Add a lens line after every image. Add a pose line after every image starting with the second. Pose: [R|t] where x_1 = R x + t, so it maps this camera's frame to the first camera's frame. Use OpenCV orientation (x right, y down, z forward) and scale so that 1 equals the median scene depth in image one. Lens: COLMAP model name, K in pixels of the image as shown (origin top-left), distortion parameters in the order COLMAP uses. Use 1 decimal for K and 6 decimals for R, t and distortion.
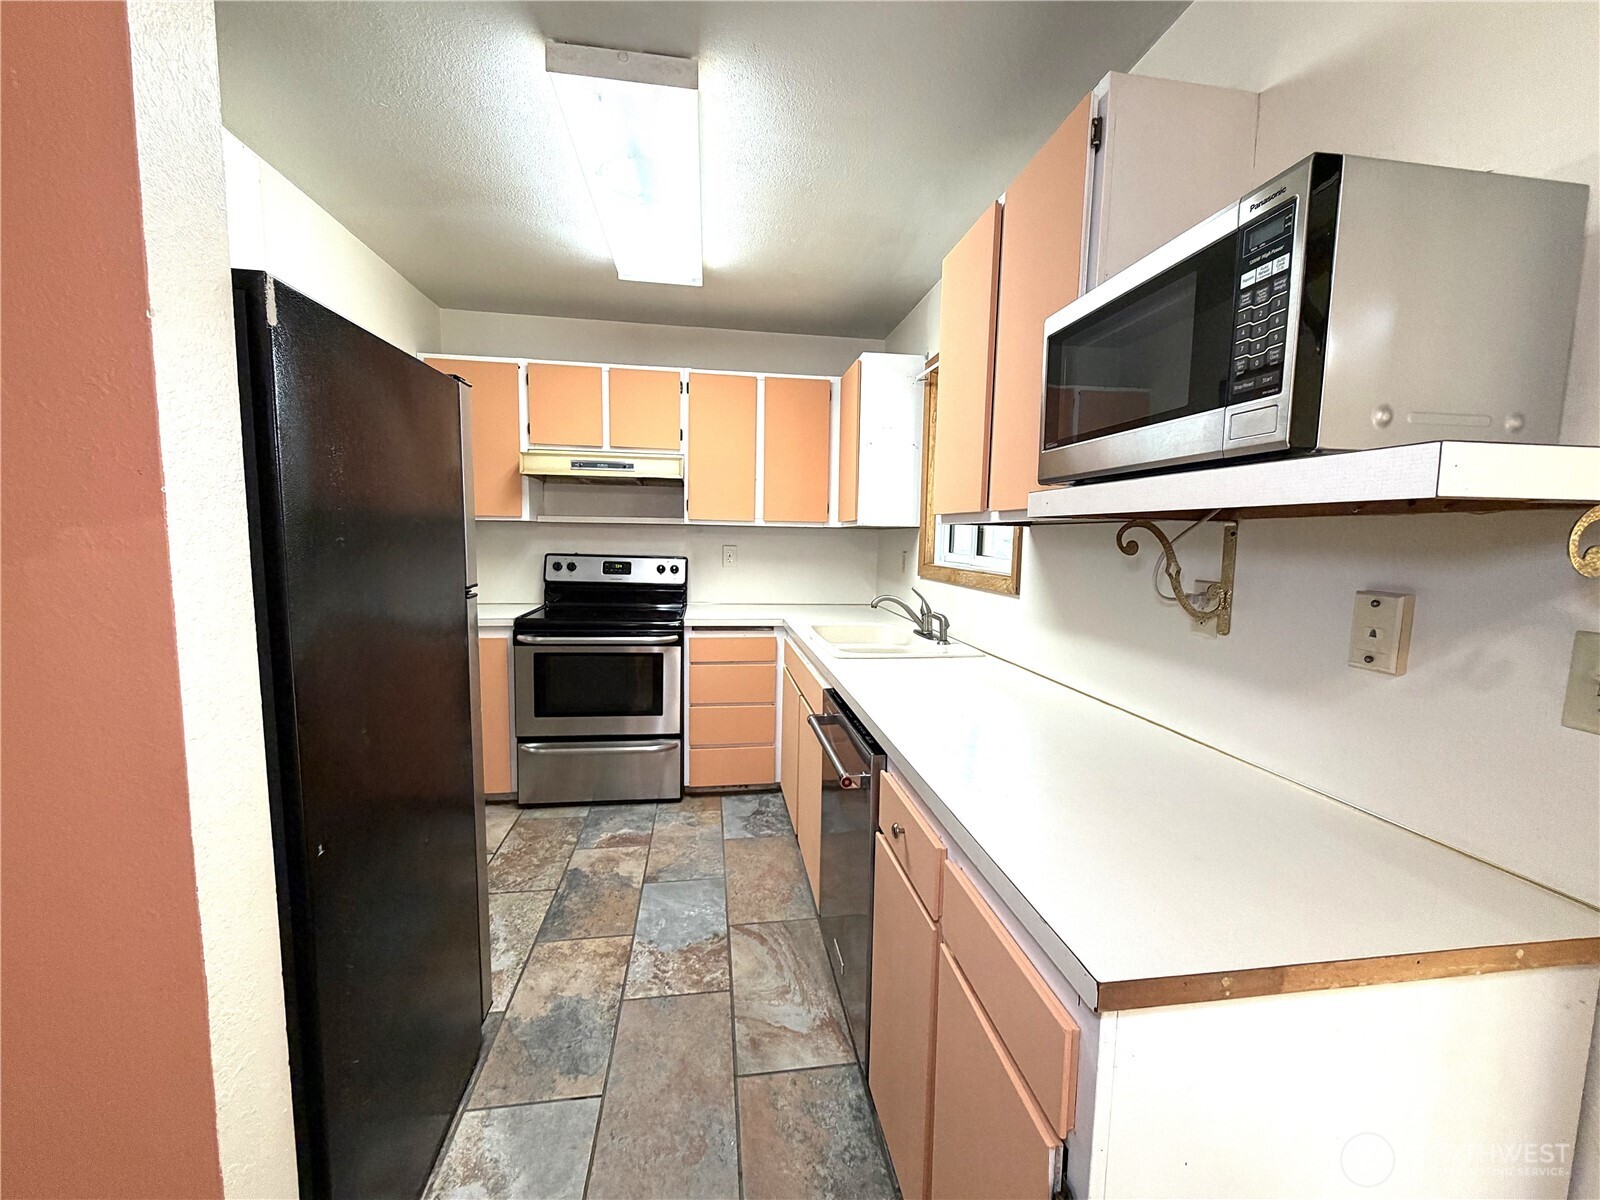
lens RADIAL K [[636.9, 0, 805.5], [0, 636.9, 600.9], [0, 0, 1]] dist [0.001830, -0.000384]
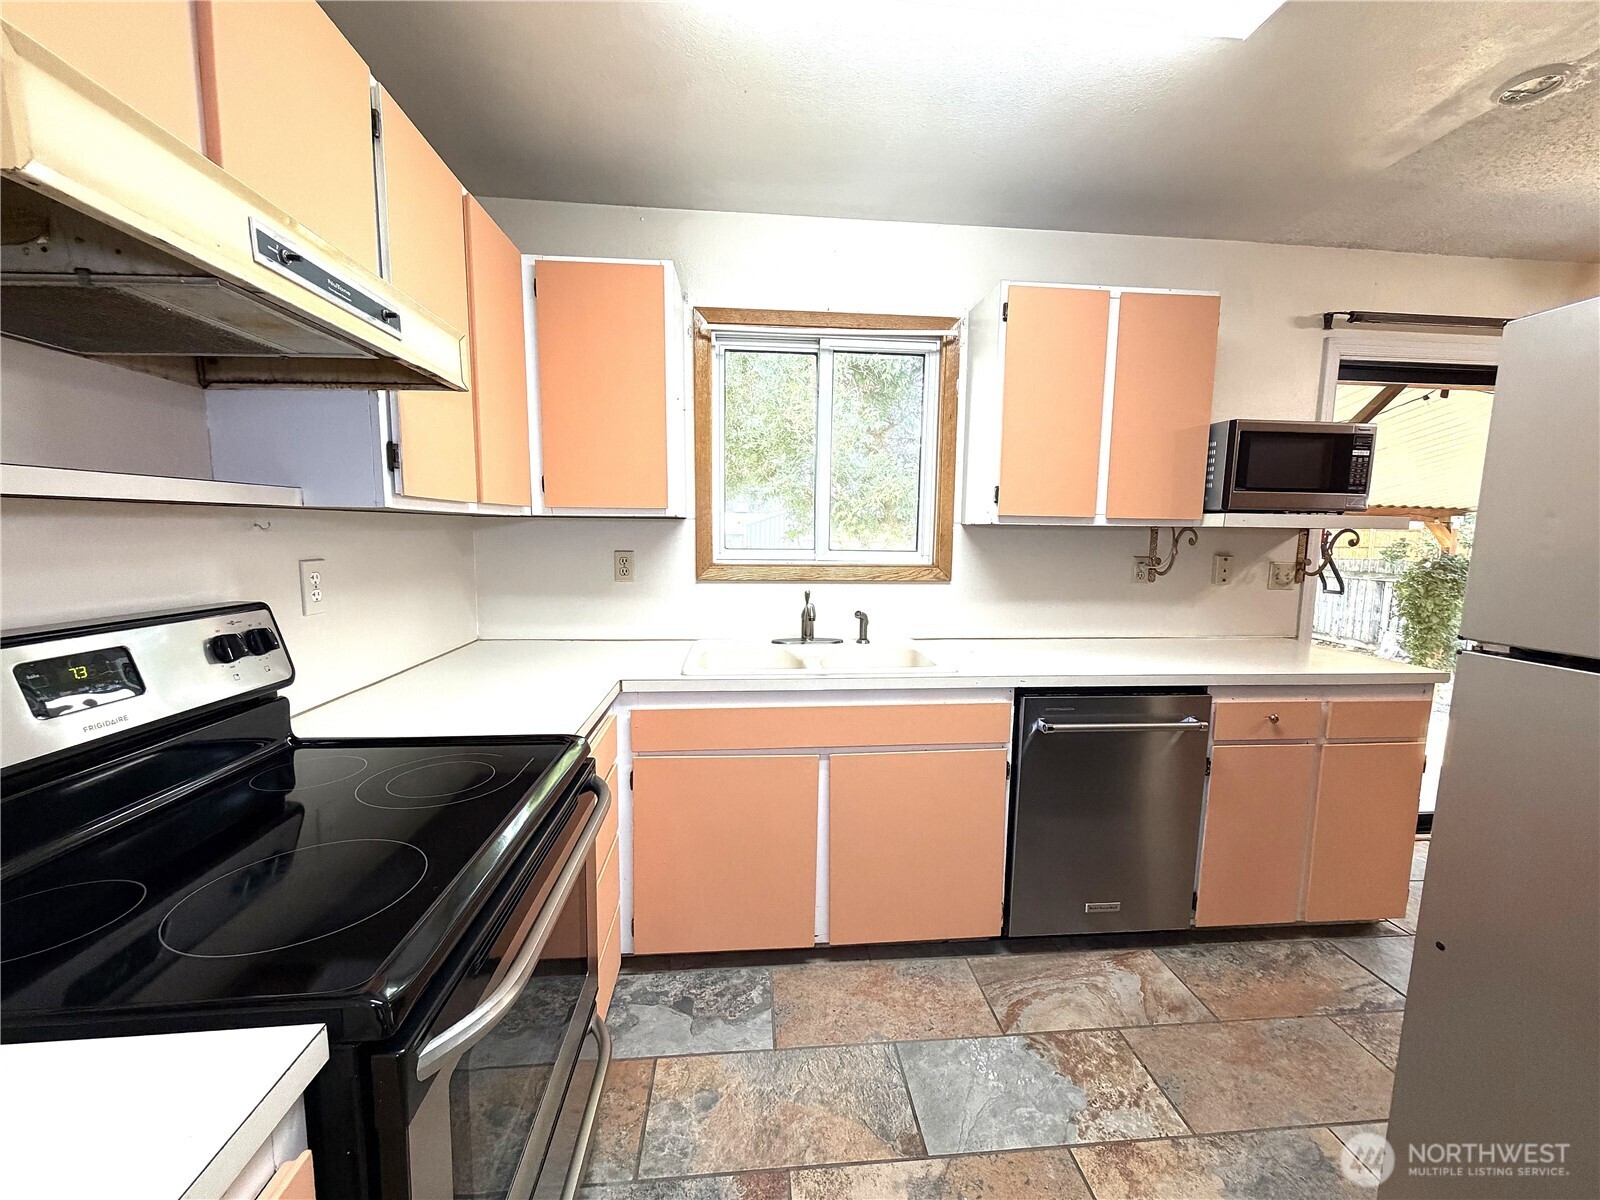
lens RADIAL K [[636.9, 0, 805.5], [0, 636.9, 600.9], [0, 0, 1]] dist [0.001830, -0.000384]
pose [[0.059246, -0.132344, 0.989432, -0.847965], [0.088591, 0.987959, 0.126842, -0.143312], [-0.994305, 0.080140, 0.070257, 1.151310]]
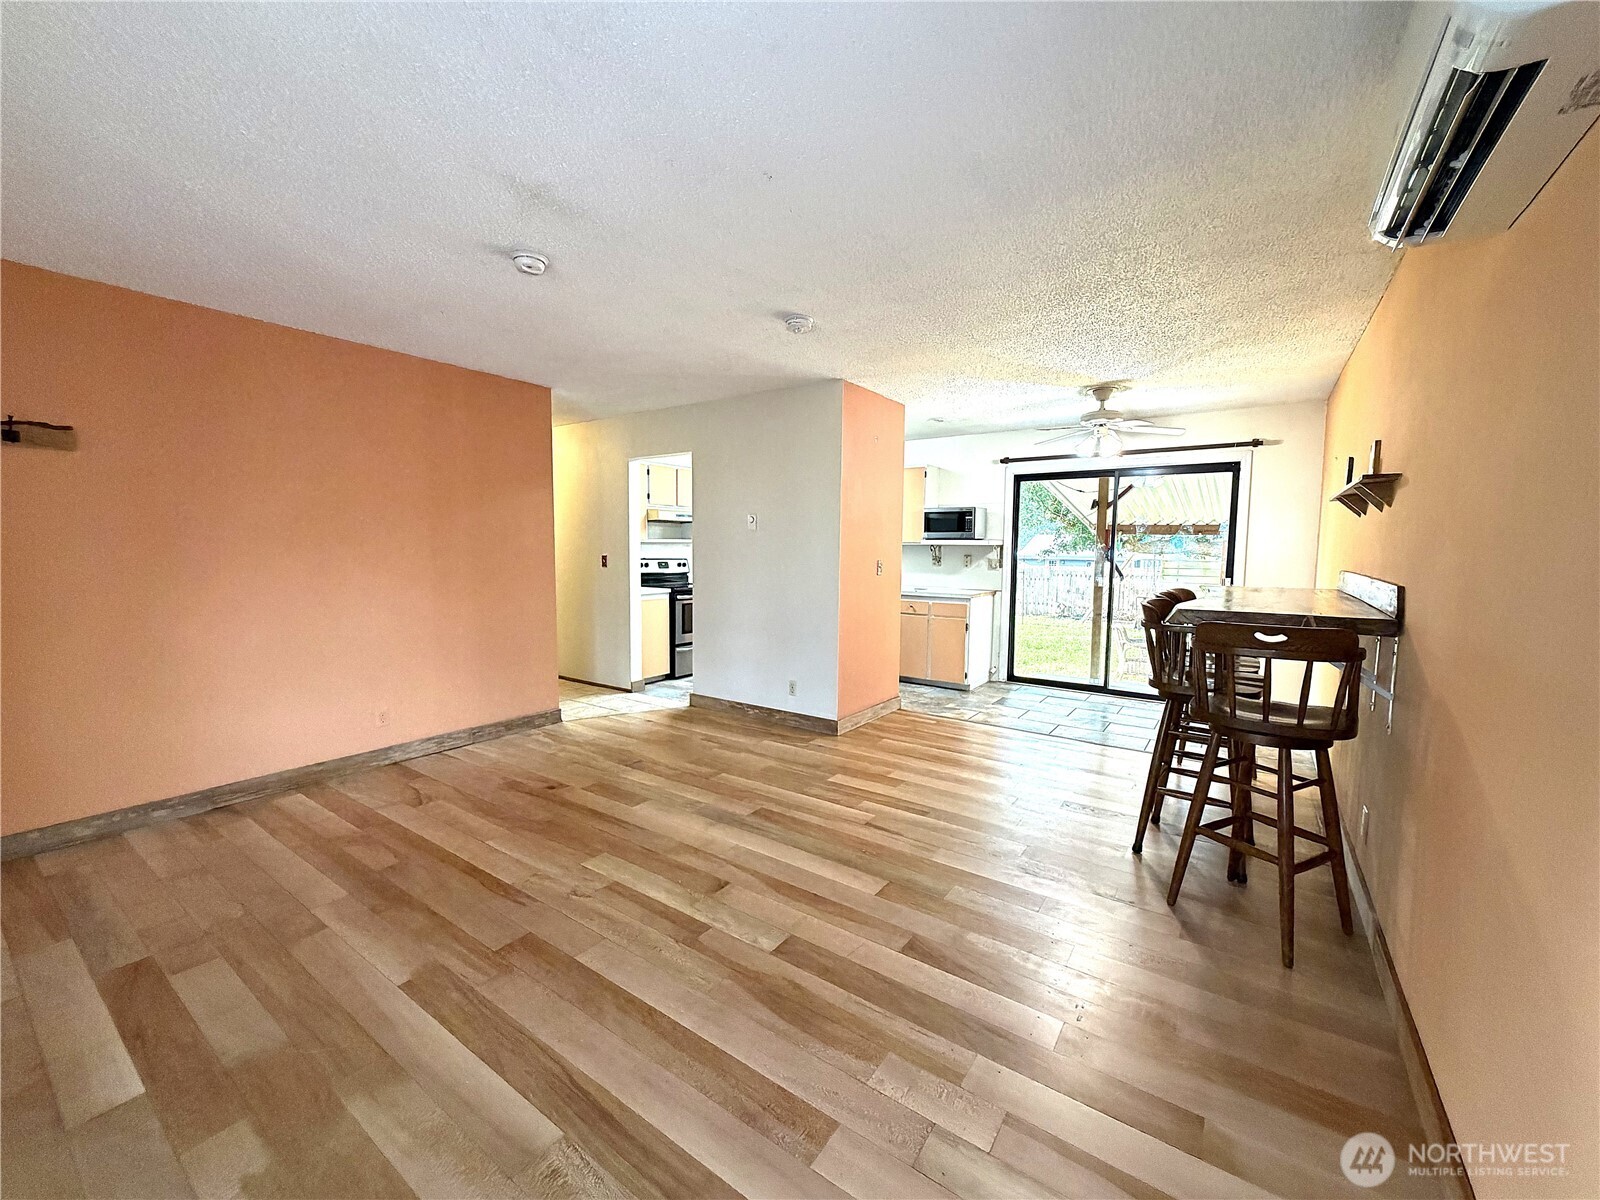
lens RADIAL K [[636.9, 0, 805.5], [0, 636.9, 600.9], [0, 0, 1]] dist [0.001830, -0.000384]
pose [[0.691749, -0.076658, 0.718058, -2.294905], [0.079173, 0.996406, 0.030101, 0.054959], [-0.717785, 0.036029, 0.695332, -1.087451]]
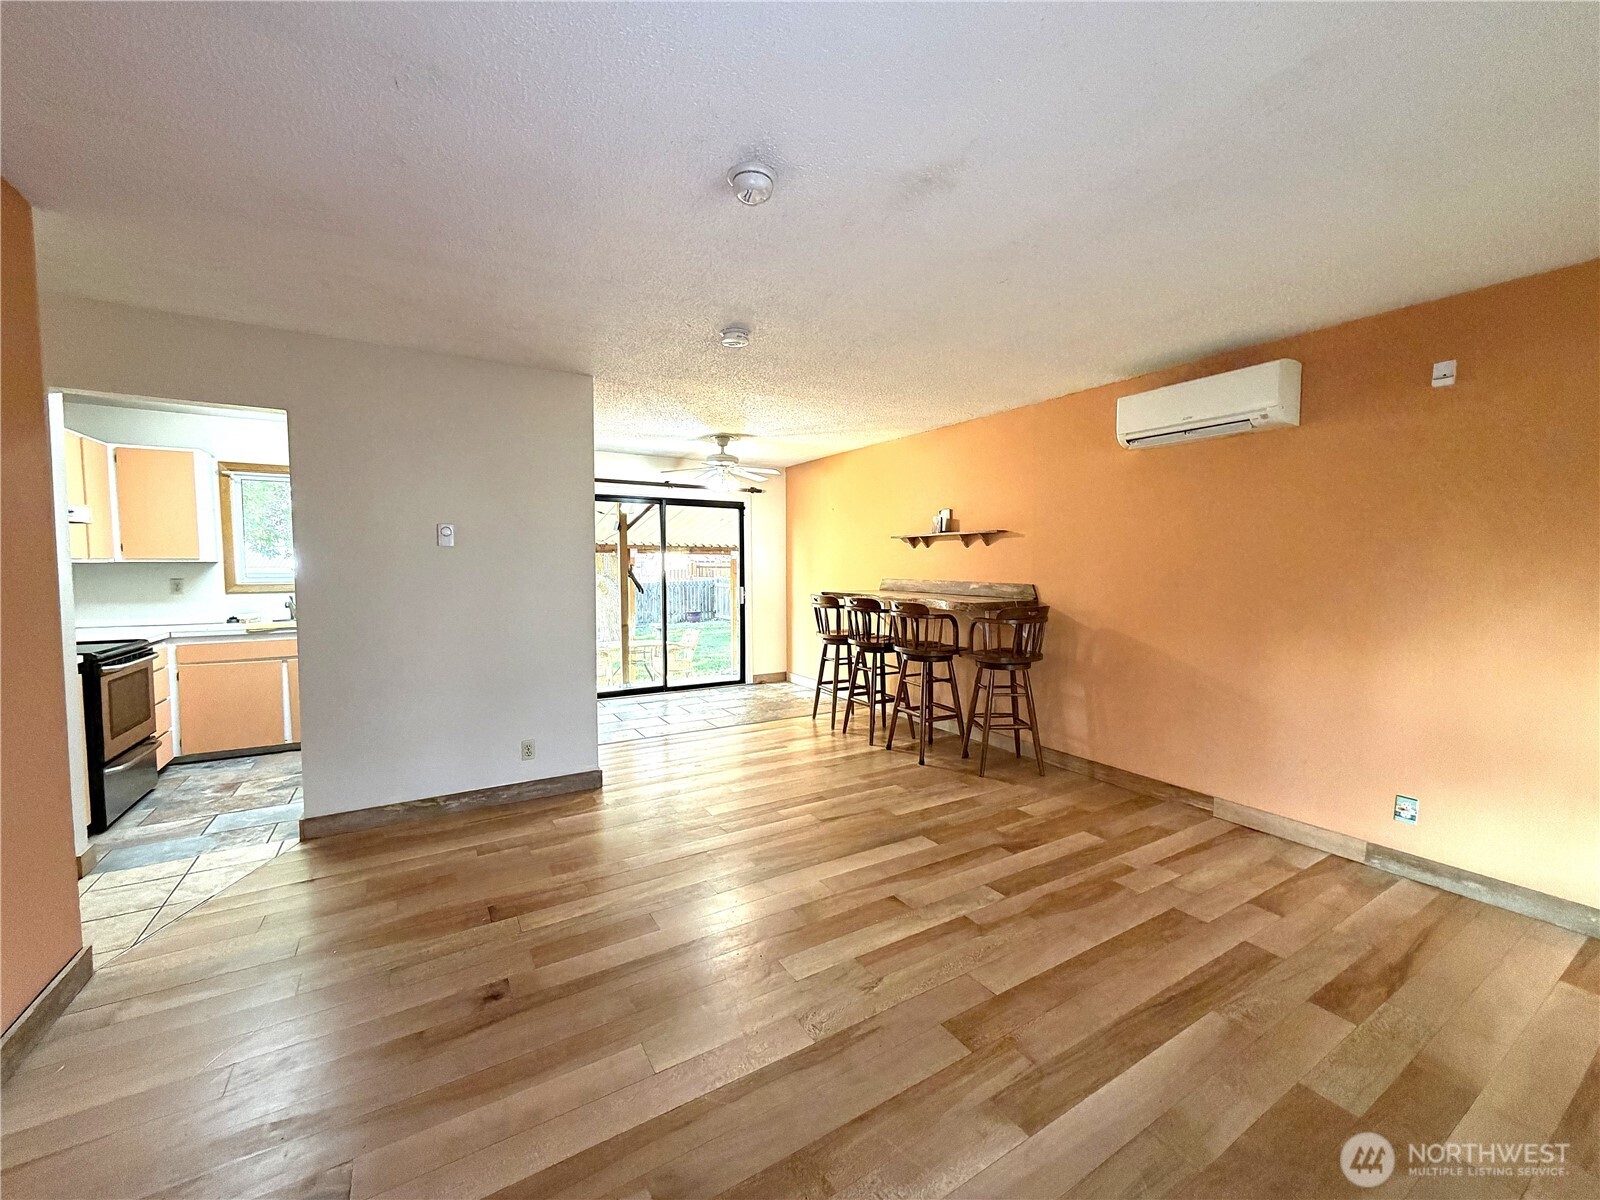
lens RADIAL K [[636.9, 0, 805.5], [0, 636.9, 600.9], [0, 0, 1]] dist [0.001830, -0.000384]
pose [[-0.383210, -0.074491, 0.920653, -2.600227], [0.084521, 0.989733, 0.115261, -0.113267], [-0.919786, 0.121983, -0.372979, 0.380831]]
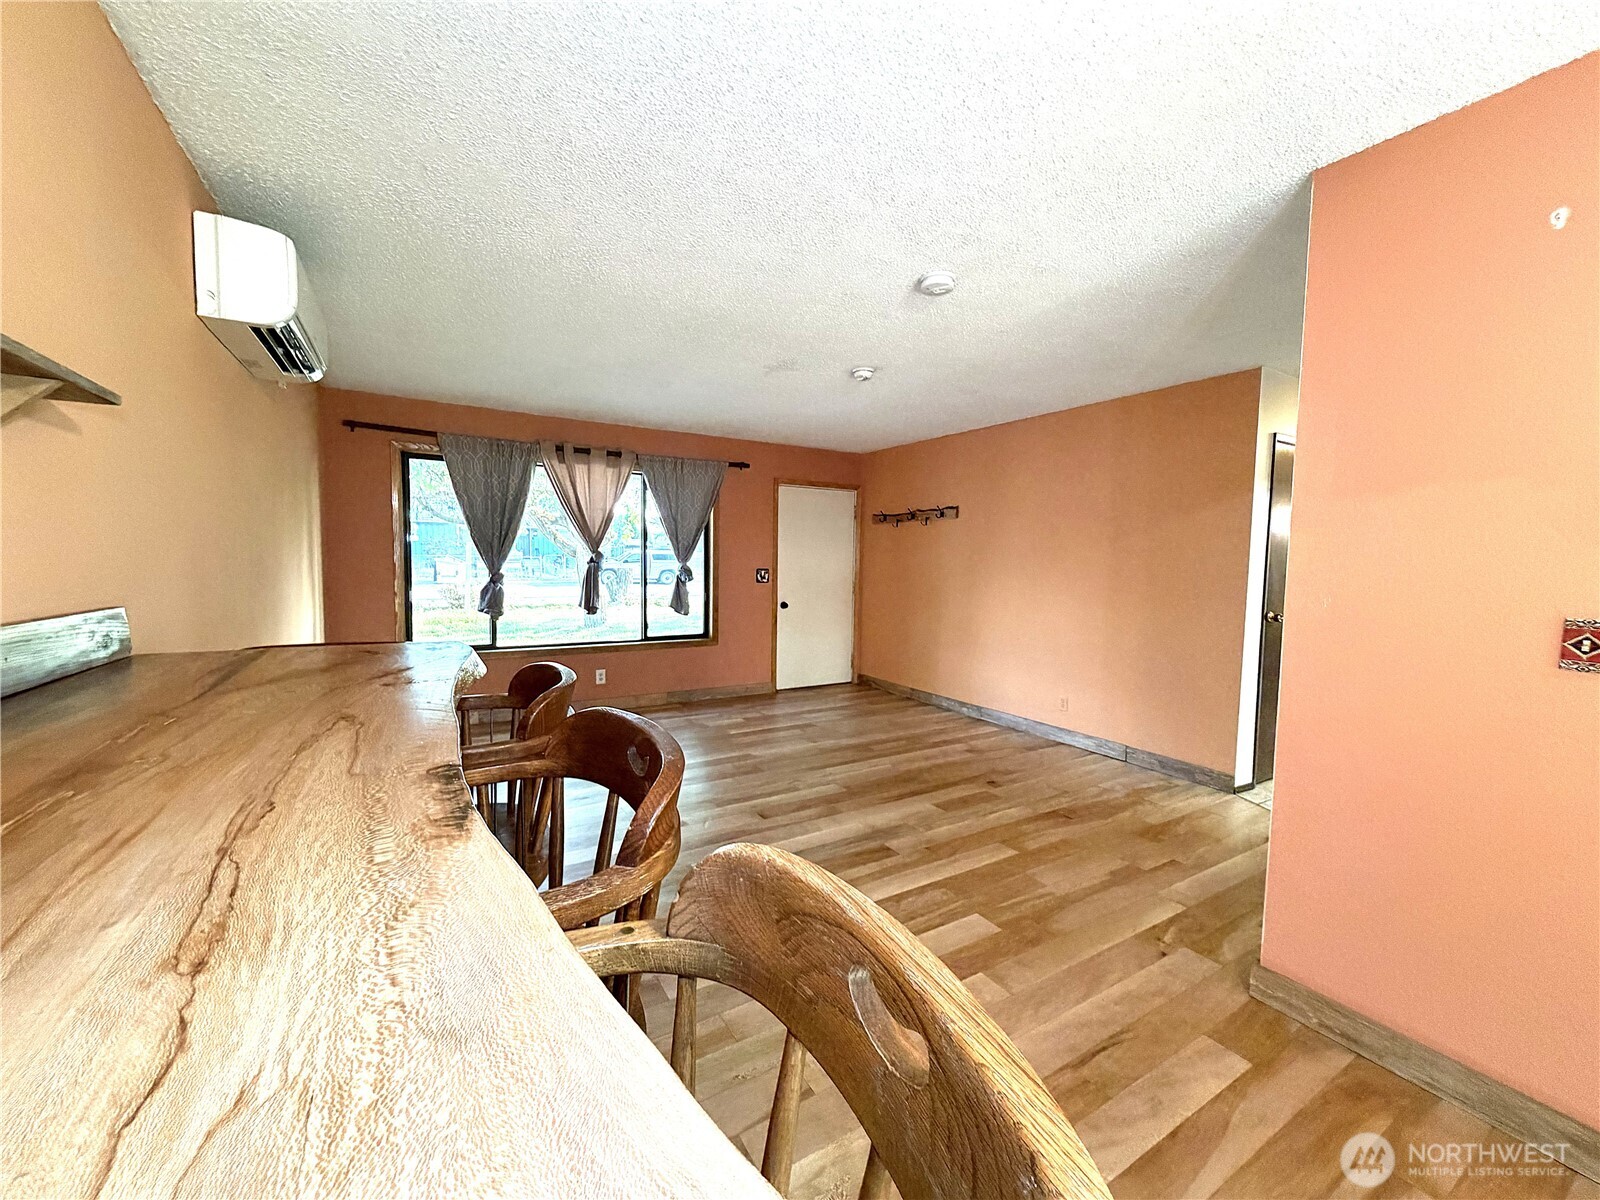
lens RADIAL K [[636.9, 0, 805.5], [0, 636.9, 600.9], [0, 0, 1]] dist [0.001830, -0.000384]
pose [[0.376393, 0.040578, -0.925571, -0.160538], [-0.095098, 0.995455, 0.004969, 0.054240], [0.921566, 0.086150, 0.378541, -0.690353]]
